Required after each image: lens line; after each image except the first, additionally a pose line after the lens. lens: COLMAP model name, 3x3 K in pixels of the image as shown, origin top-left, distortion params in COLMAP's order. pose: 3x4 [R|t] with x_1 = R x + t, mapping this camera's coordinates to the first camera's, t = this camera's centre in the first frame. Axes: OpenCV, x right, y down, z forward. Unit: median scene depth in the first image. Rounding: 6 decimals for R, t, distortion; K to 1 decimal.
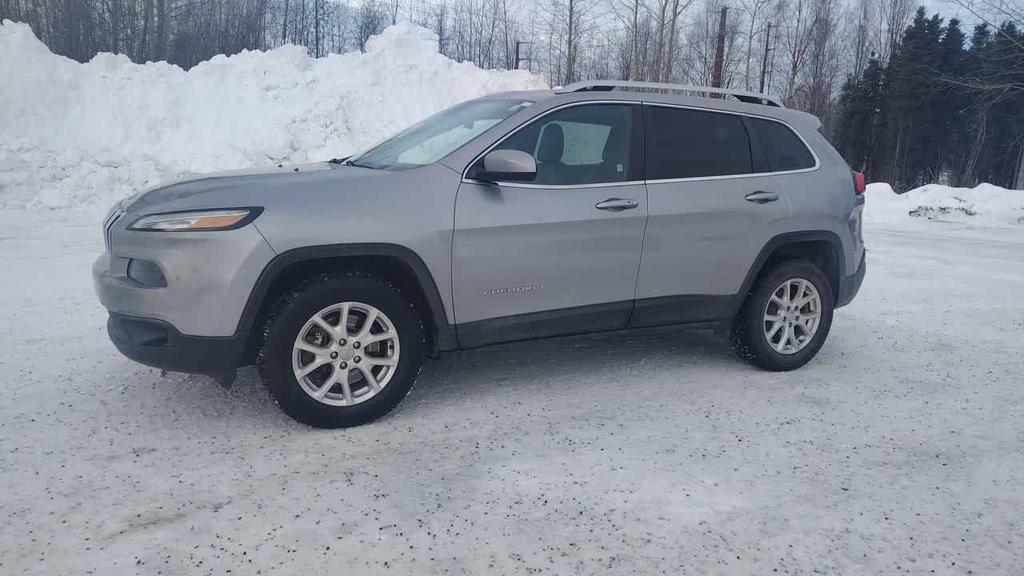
lens RADIAL K [[710.3, 0, 538.9], [0, 710.3, 320.1], [0, 0, 1]] dist [0.036494, -0.040962]
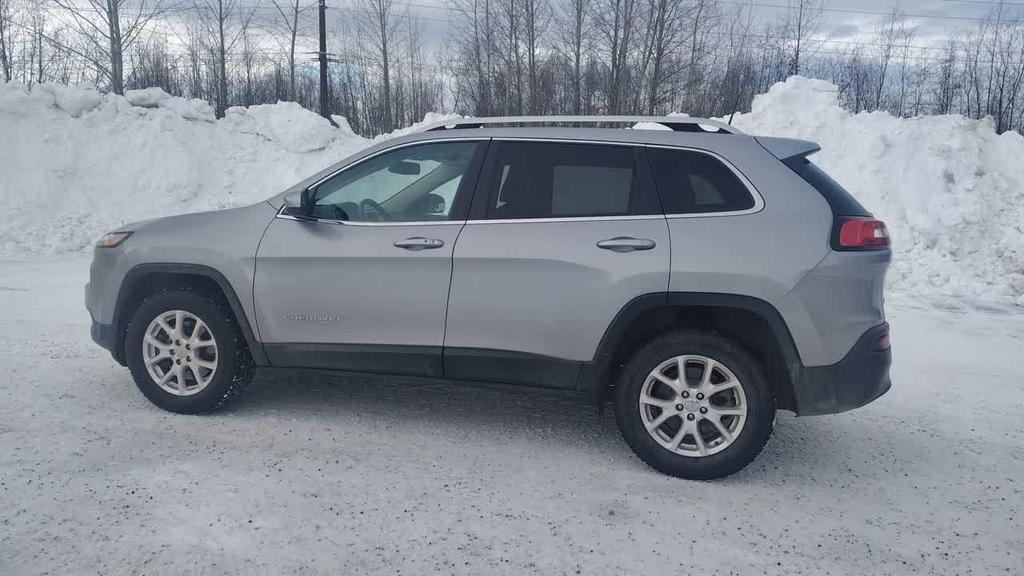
lens RADIAL K [[710.3, 0, 500.2], [0, 710.3, 288.3], [0, 0, 1]] dist [0.036494, -0.040962]
pose [[0.742424, 0.083559, -0.664699, 0.781899], [-0.144103, 0.988884, -0.036641, -0.079637], [0.654248, 0.122989, 0.746212, 0.347577]]
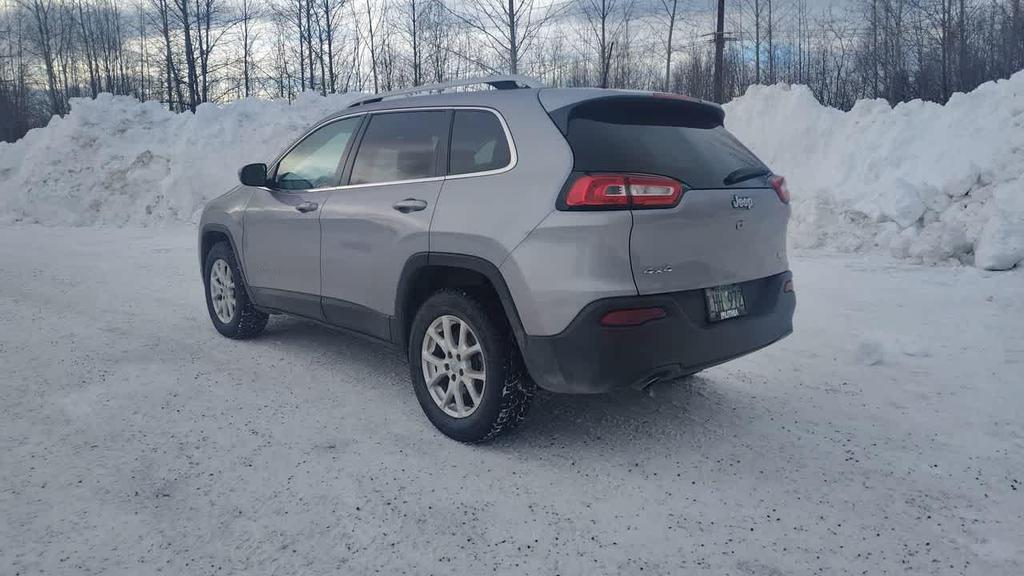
lens RADIAL K [[710.3, 0, 511.0], [0, 710.3, 287.4], [0, 0, 1]] dist [0.036494, -0.040962]
pose [[0.265394, 0.127586, -0.955661, 1.212447], [-0.186029, 0.979356, 0.079088, -0.176063], [0.946023, 0.156791, 0.283649, 0.949650]]
